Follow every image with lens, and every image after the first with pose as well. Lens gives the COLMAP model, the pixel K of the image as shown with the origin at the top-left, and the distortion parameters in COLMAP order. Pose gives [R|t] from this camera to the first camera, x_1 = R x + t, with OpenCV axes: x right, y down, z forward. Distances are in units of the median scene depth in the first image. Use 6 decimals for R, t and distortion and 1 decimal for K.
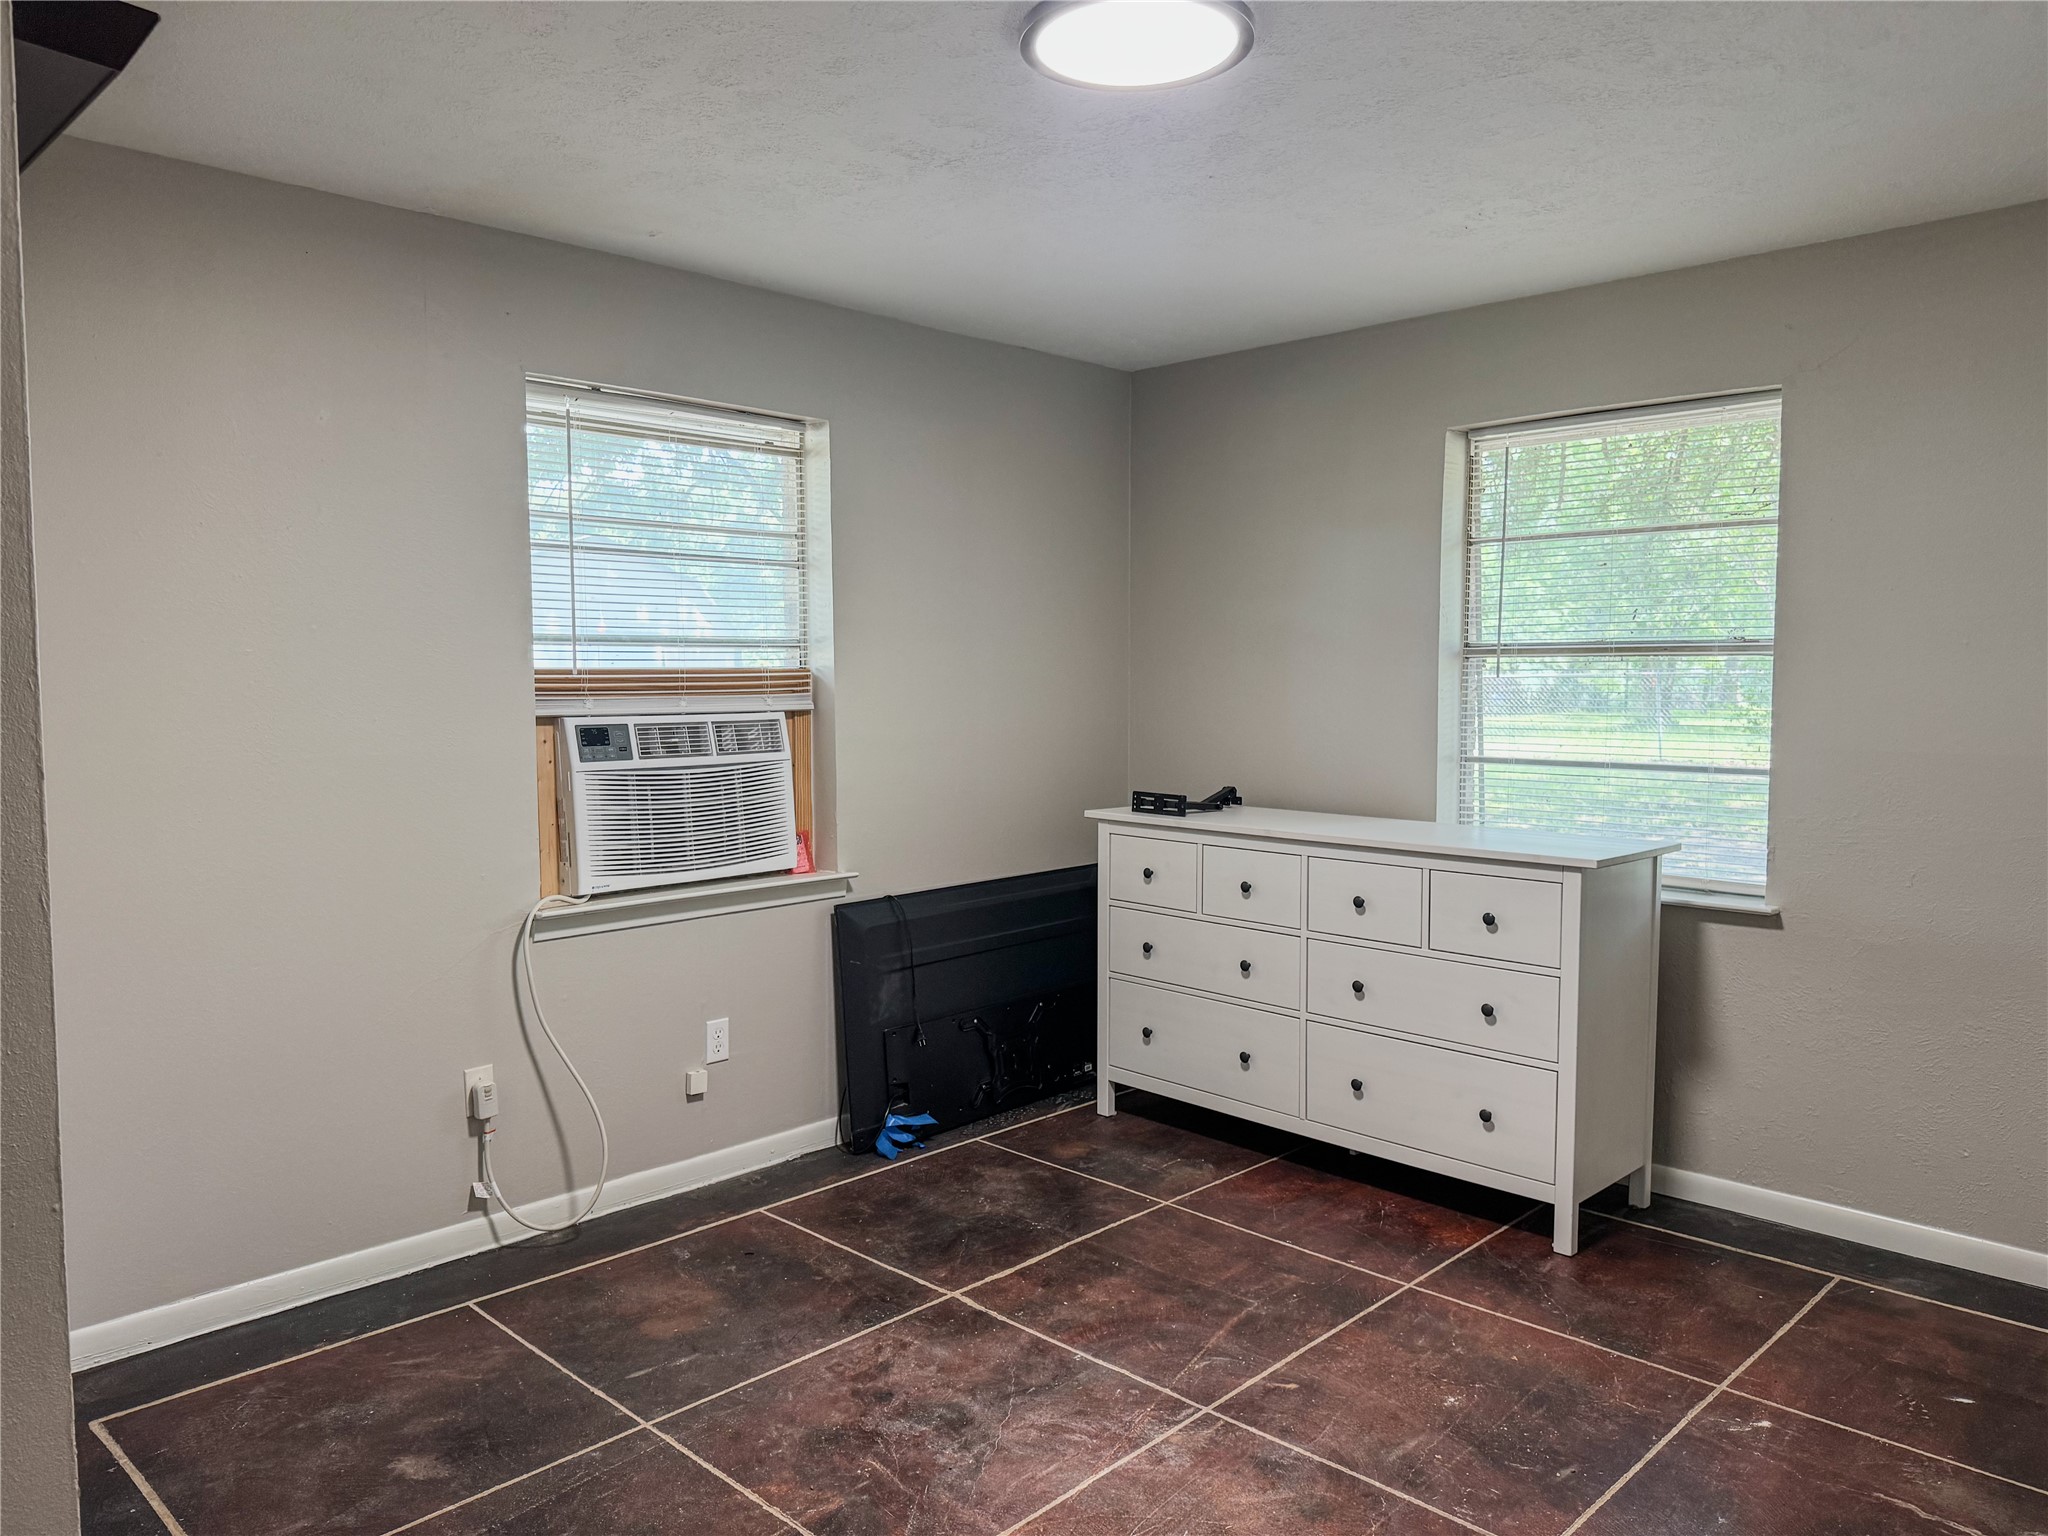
lens RADIAL K [[1452.7, 0, 1024.0], [0, 1452.7, 768.0], [0, 0, 1]] dist [0.003138, 0.000746]
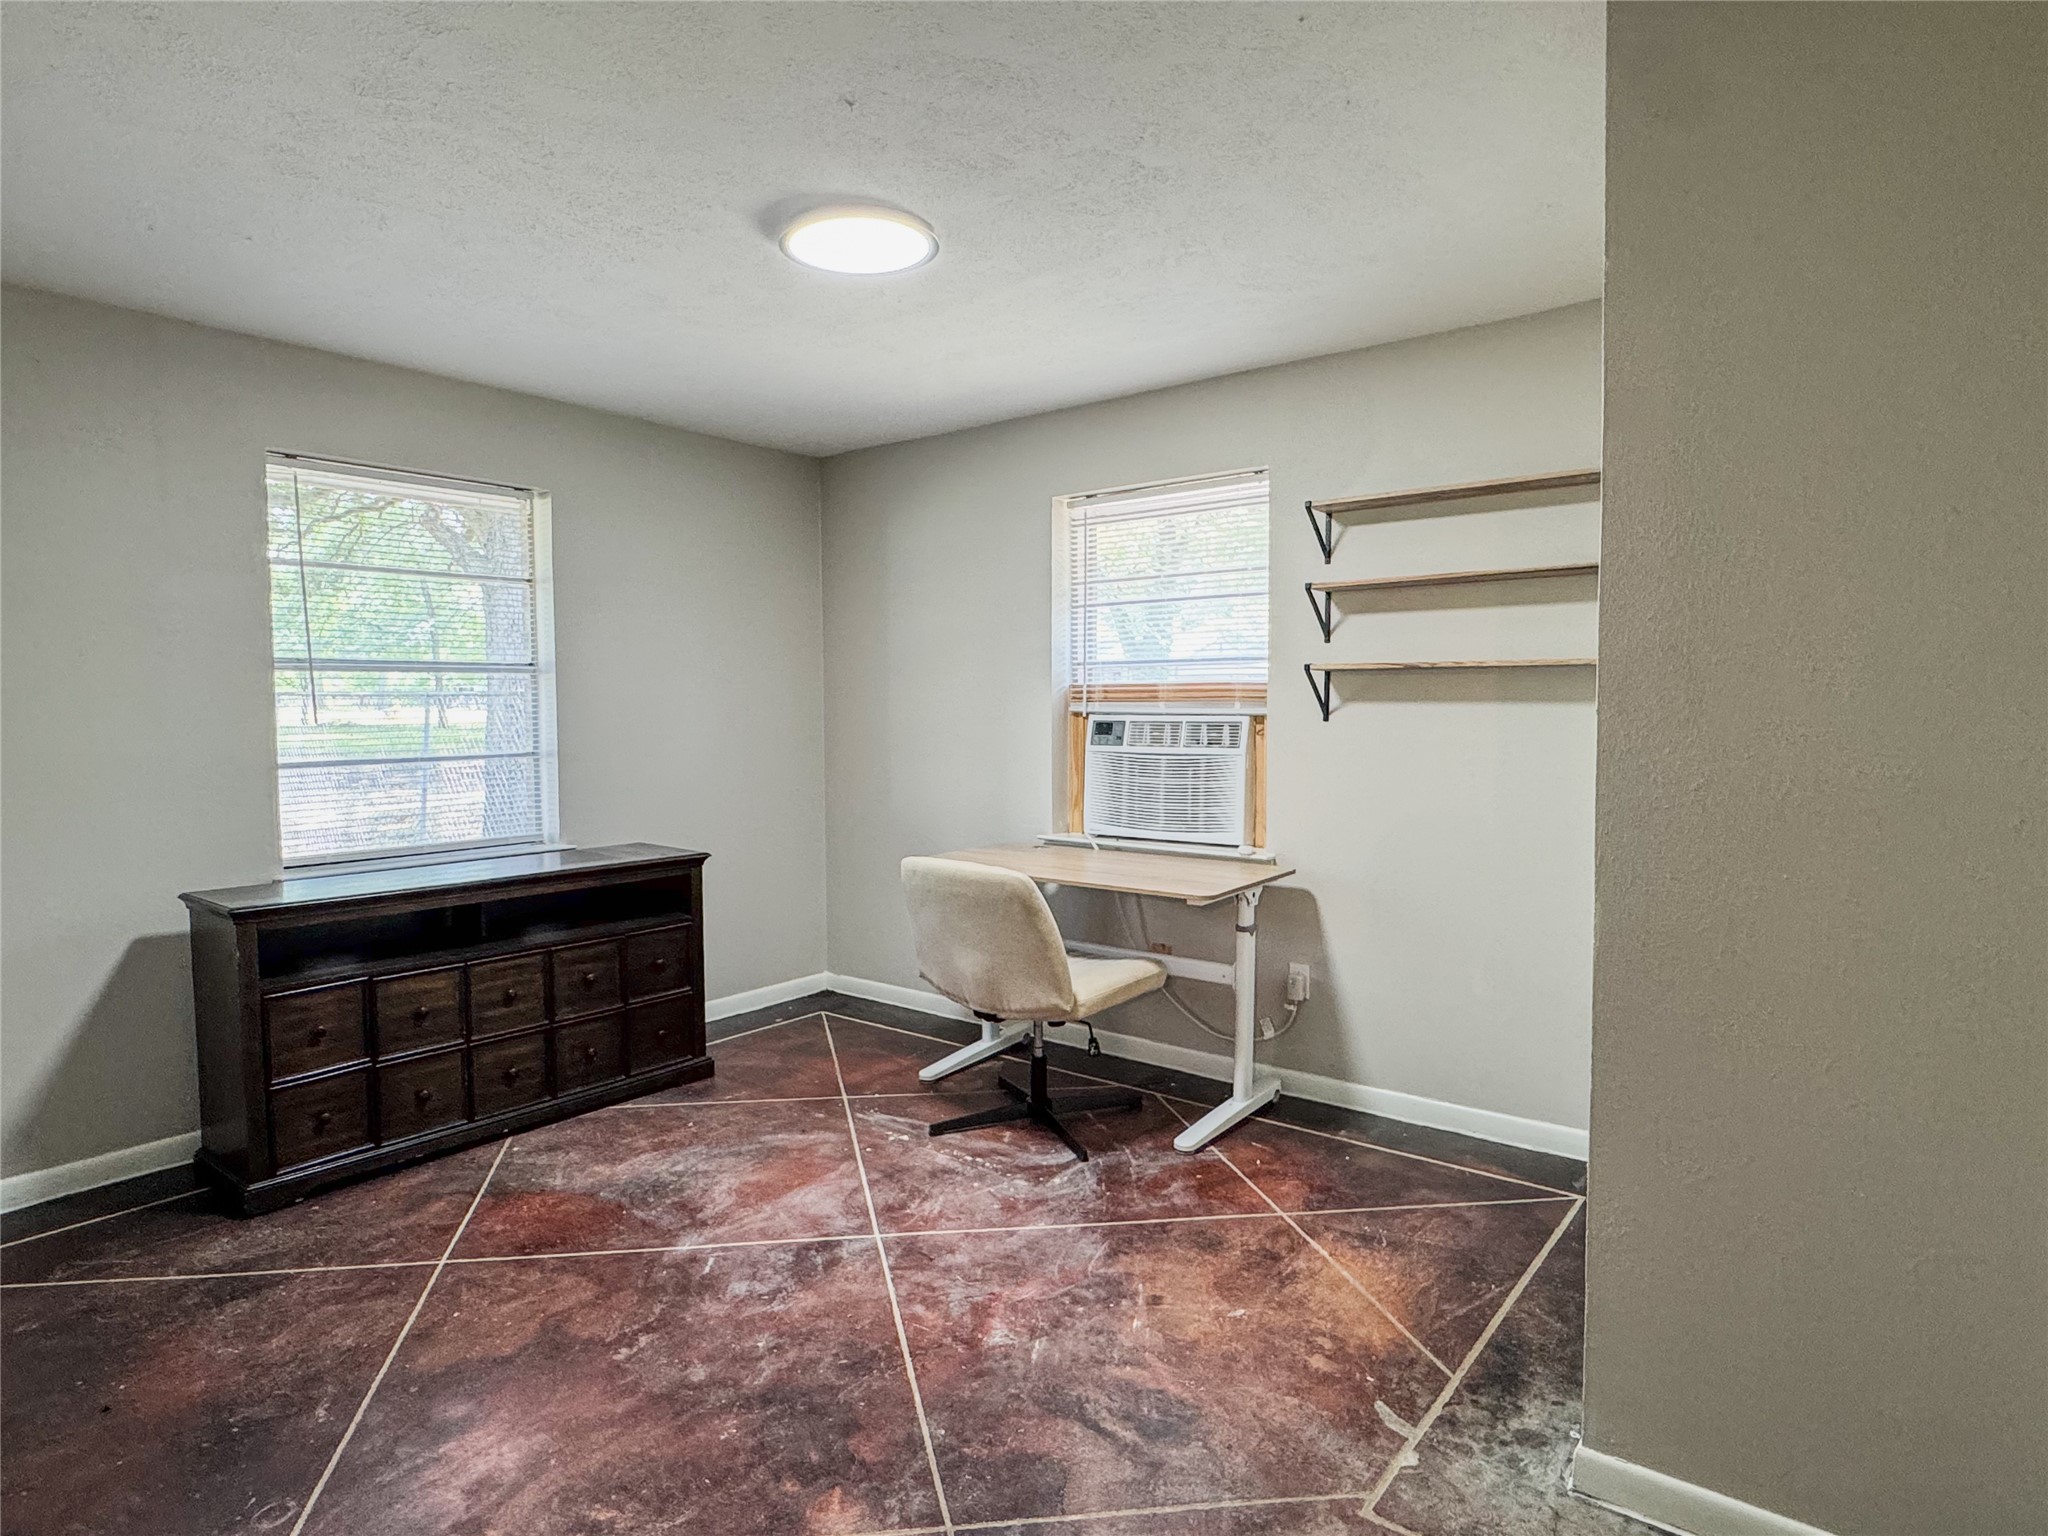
lens RADIAL K [[1152.3, 0, 1024.0], [0, 1152.3, 768.0], [0, 0, 1]] dist [-0.003131, -0.000576]
pose [[0.106146, 0.056301, -0.992755, 0.831222], [-0.067531, 0.996499, 0.049293, -0.032457], [0.992055, 0.061810, 0.109577, 0.764926]]
